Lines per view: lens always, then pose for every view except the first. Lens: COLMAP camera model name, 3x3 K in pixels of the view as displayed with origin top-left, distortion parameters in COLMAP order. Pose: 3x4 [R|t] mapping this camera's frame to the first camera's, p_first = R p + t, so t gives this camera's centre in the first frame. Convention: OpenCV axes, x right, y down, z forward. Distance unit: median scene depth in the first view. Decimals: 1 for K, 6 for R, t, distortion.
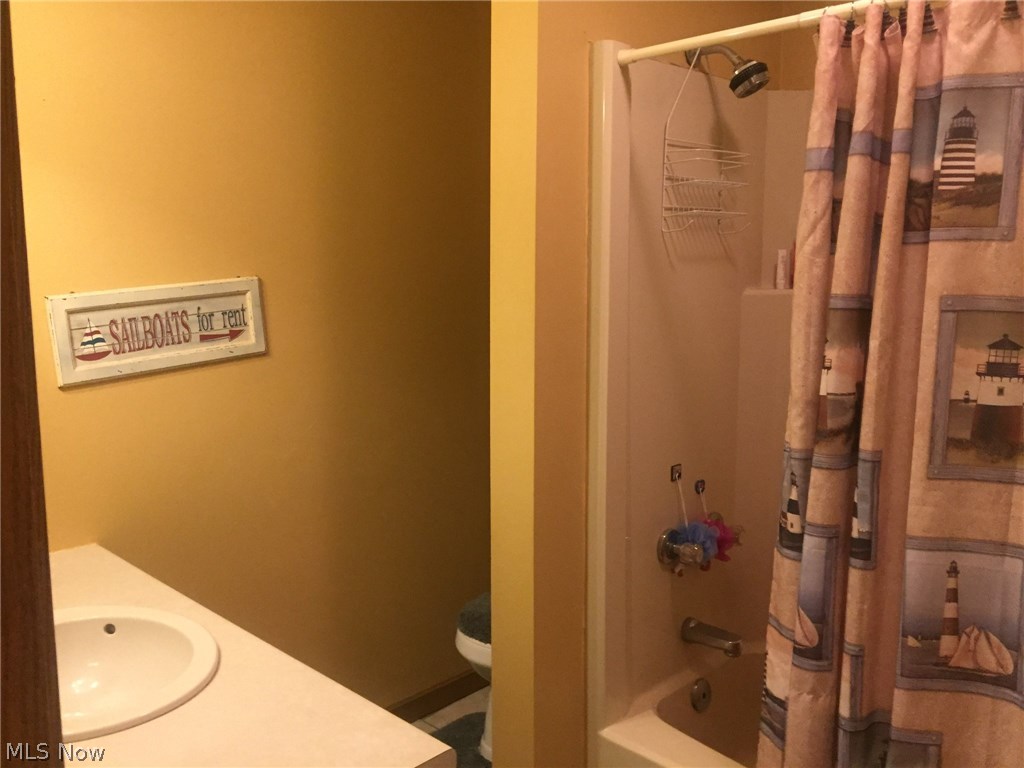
lens RADIAL K [[879.4, 0, 512.0], [0, 879.4, 384.0], [0, 0, 1]] dist [0.091252, -0.121271]
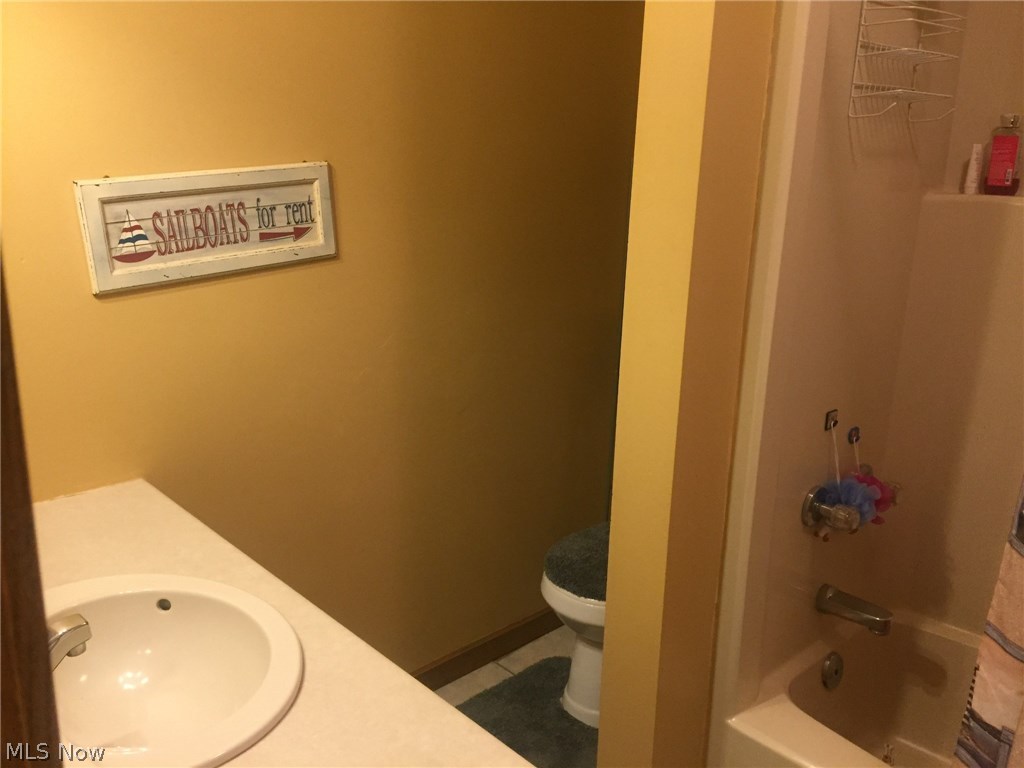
lens RADIAL K [[879.4, 0, 512.0], [0, 879.4, 384.0], [0, 0, 1]] dist [0.091252, -0.121271]
pose [[0.998849, 0.036603, -0.030990, -0.088627], [-0.032395, 0.991393, 0.126852, -0.028830], [0.035367, -0.125702, 0.991437, 0.177387]]
